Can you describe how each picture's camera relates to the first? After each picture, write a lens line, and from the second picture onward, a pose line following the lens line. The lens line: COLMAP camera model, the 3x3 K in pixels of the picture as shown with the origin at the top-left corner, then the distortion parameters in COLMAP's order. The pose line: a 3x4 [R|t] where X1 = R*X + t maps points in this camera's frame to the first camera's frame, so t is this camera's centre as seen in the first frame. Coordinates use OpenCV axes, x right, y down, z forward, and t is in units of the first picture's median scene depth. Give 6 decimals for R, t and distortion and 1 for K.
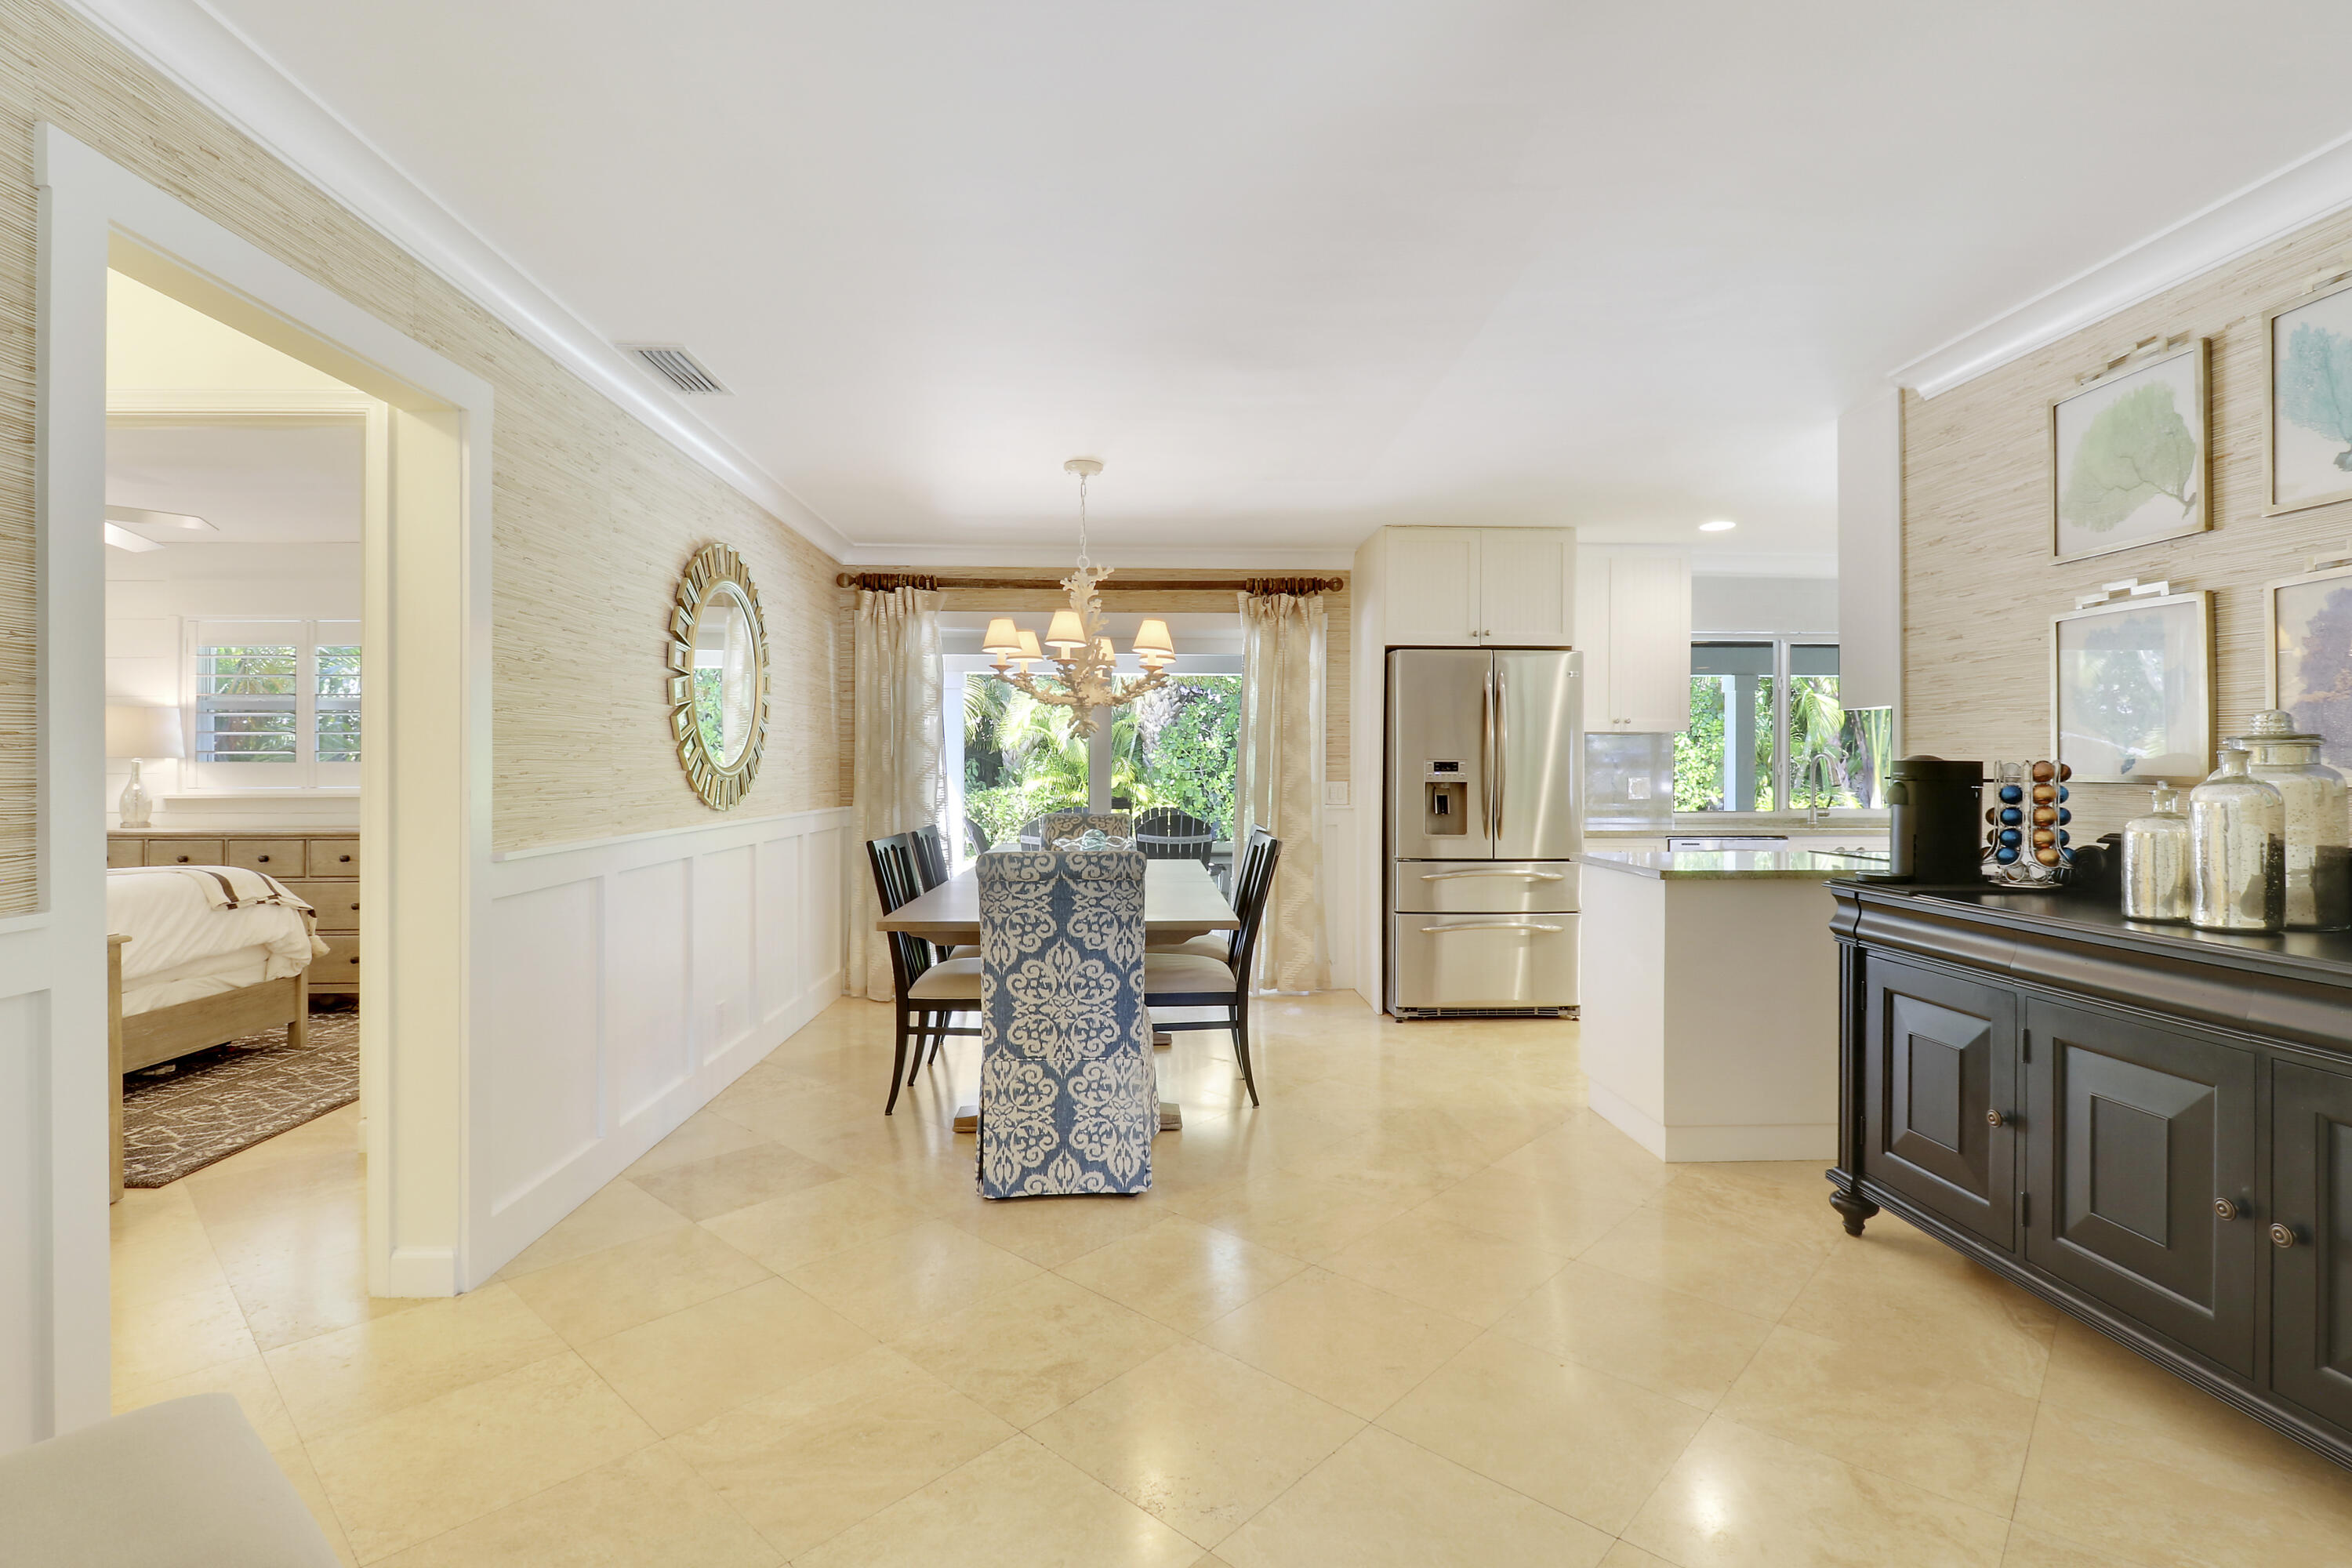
lens RADIAL K [[1097.4, 0, 1171.5], [0, 1097.4, 764.1], [0, 0, 1]] dist [0.002665, -0.011239]
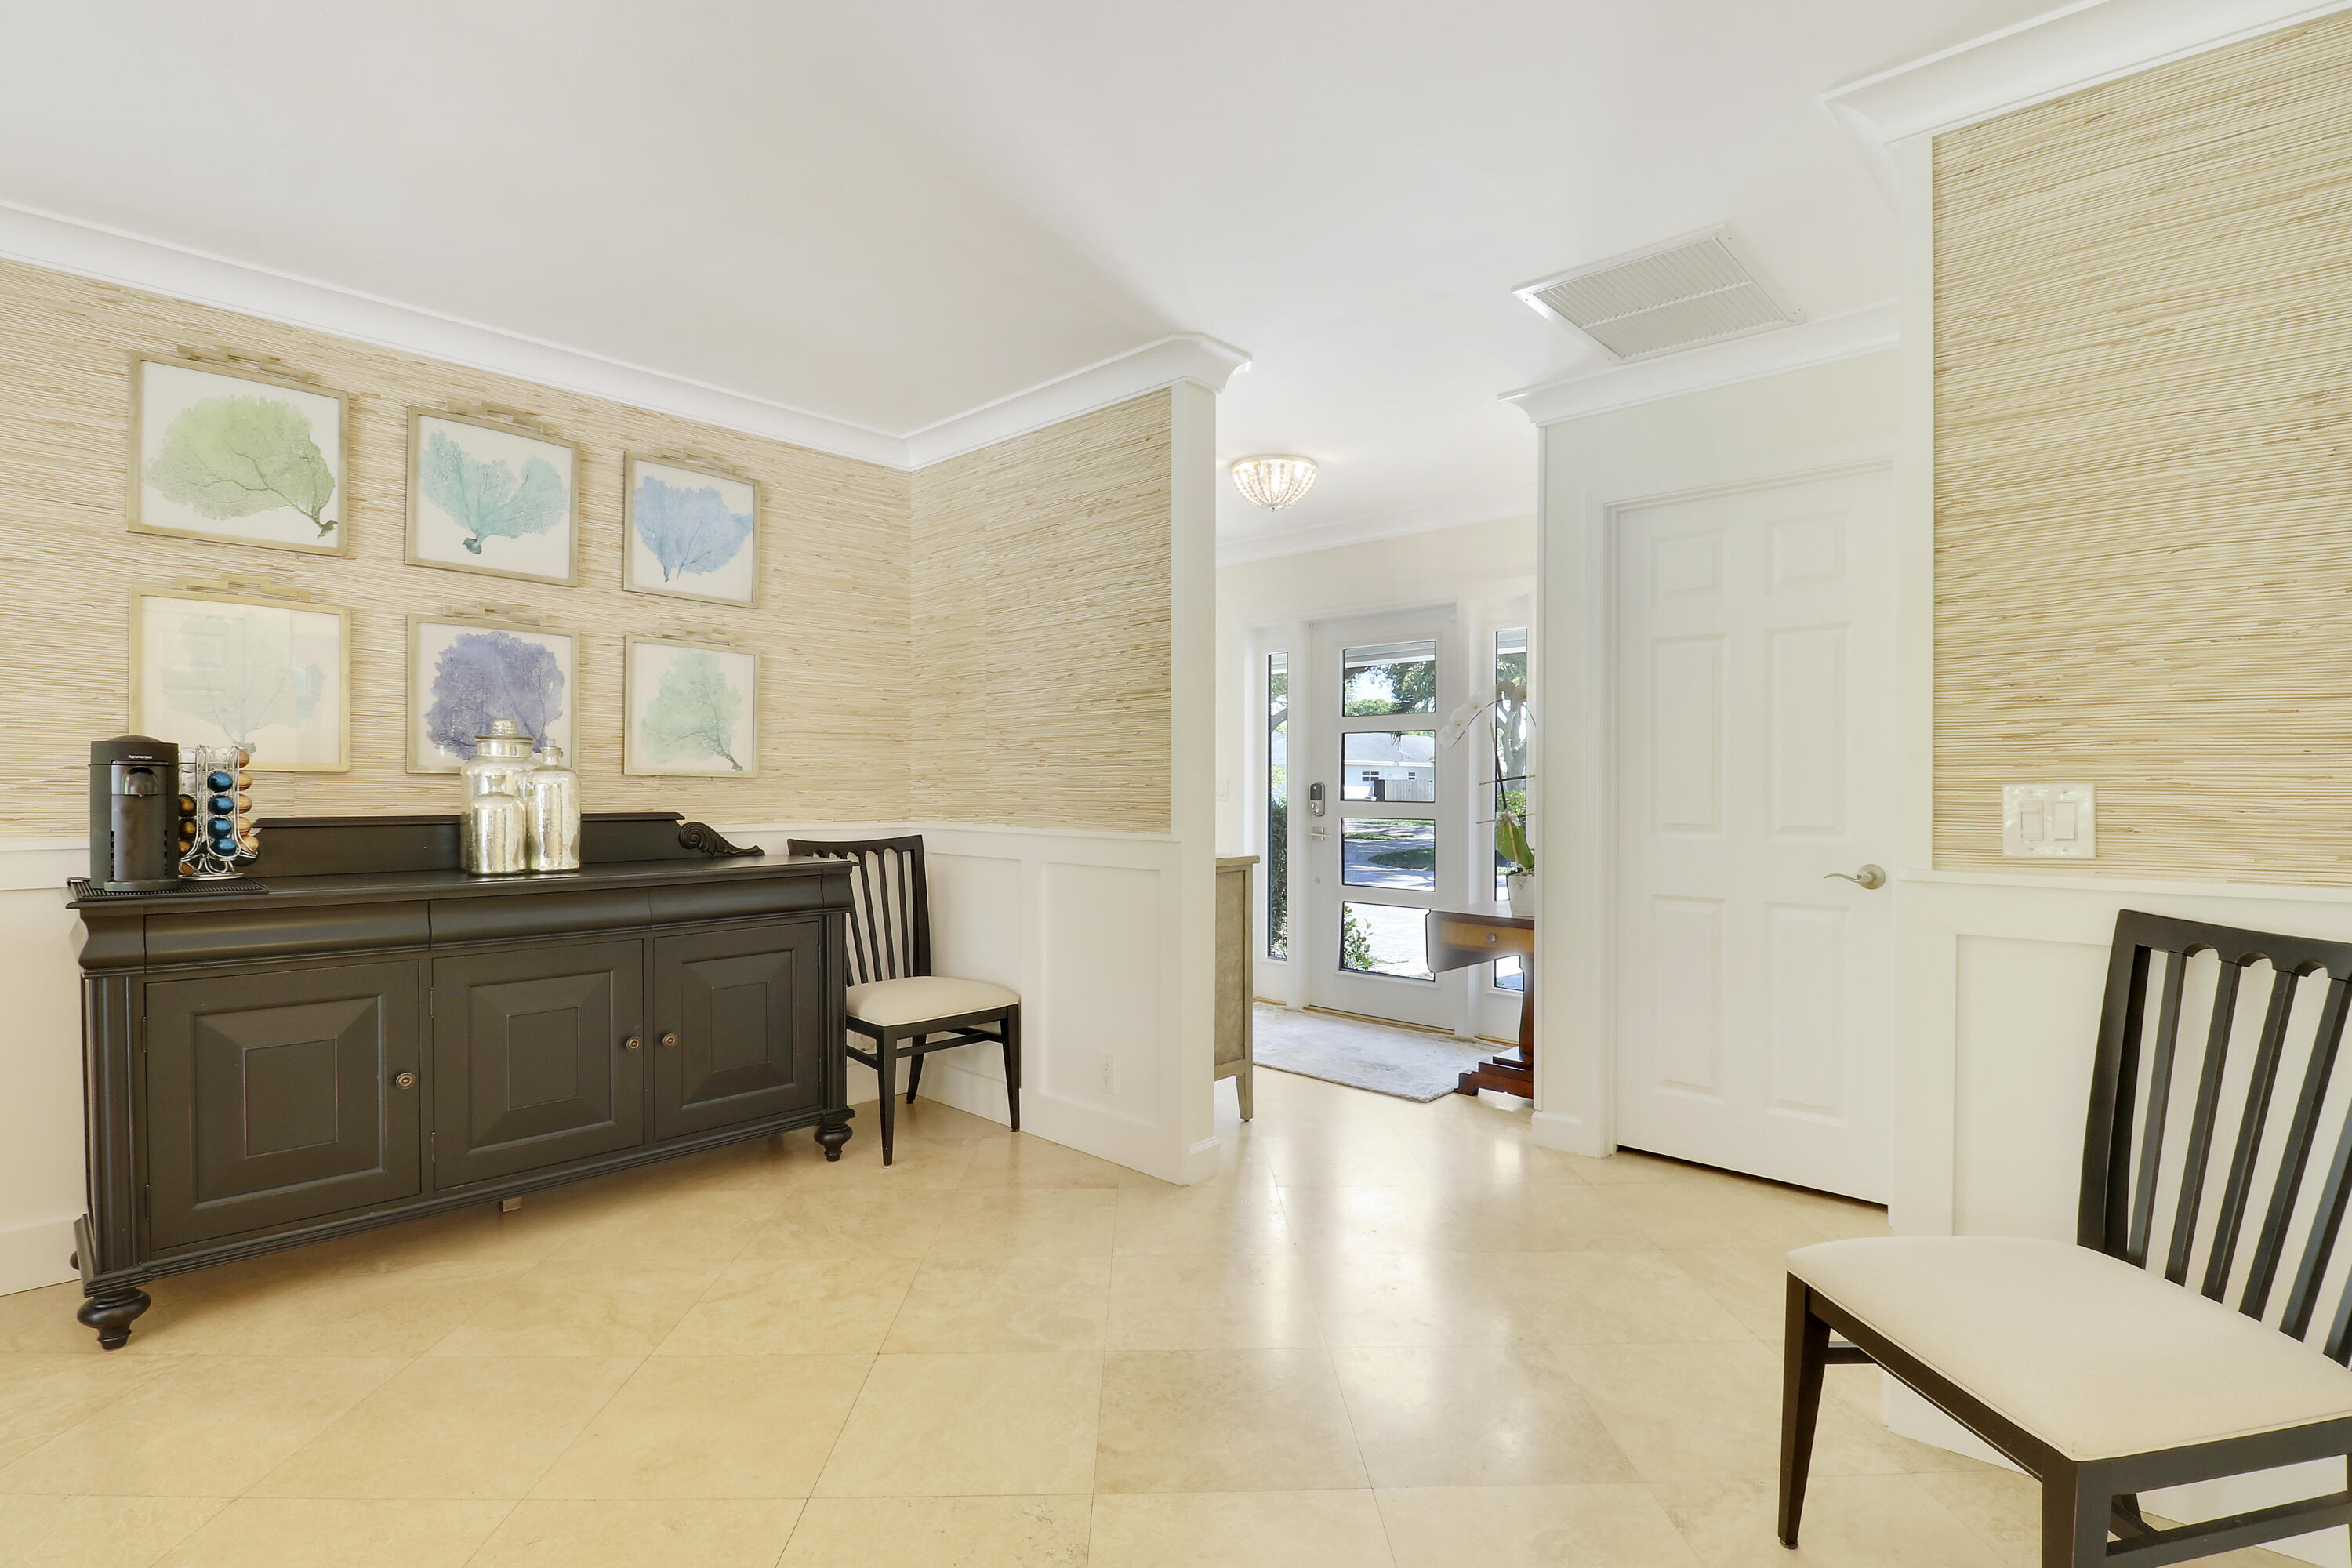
lens RADIAL K [[1086.7, 0, 1182.7], [0, 1086.7, 791.8], [0, 0, 1]] dist [0.001154, -0.014436]
pose [[-0.689593, -0.005171, 0.724179, -0.572690], [-0.008377, 0.999965, -0.000837, 0.037052], [-0.724149, -0.006644, -0.689612, 1.245914]]
